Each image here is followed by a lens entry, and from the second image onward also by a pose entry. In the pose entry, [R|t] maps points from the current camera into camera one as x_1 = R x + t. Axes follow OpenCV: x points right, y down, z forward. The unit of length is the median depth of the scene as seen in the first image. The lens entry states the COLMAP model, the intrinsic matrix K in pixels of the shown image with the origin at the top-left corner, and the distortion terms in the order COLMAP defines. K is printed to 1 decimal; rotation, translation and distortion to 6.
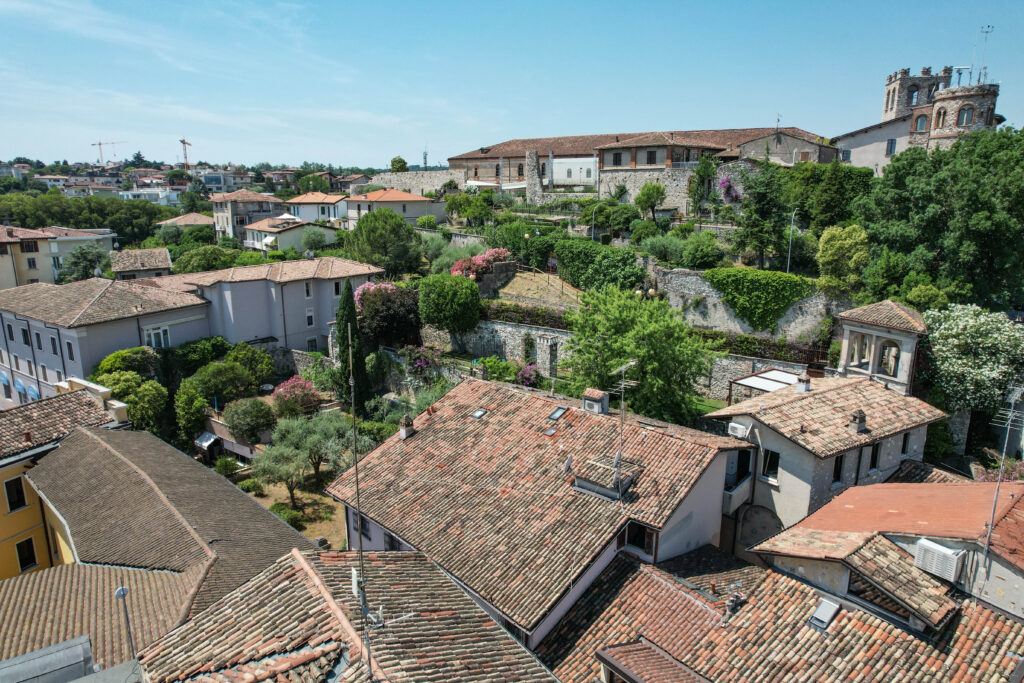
lens RADIAL K [[654.1, 0, 513.9], [0, 654.1, 338.3], [0, 0, 1]] dist [-0.080991, 0.074144]
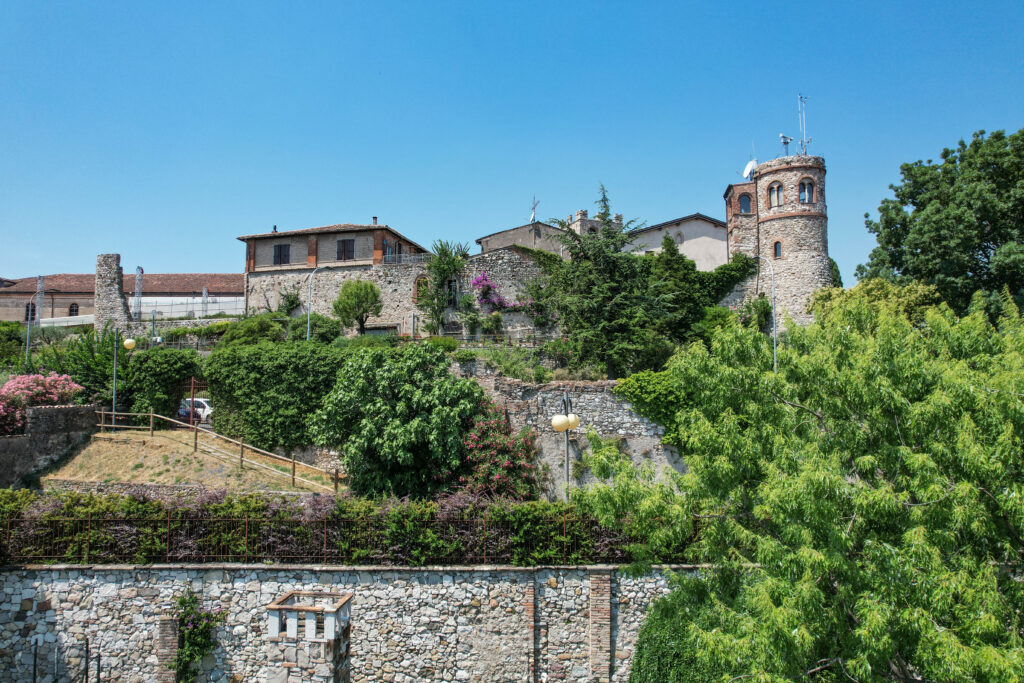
lens RADIAL K [[655.2, 0, 514.1], [0, 655.2, 337.1], [0, 0, 1]] dist [-0.082285, 0.075404]
pose [[0.804948, 0.049066, 0.591313, -0.034316], [0.131969, 0.956808, -0.259043, -0.024540], [-0.578483, 0.286551, 0.763705, 0.696684]]
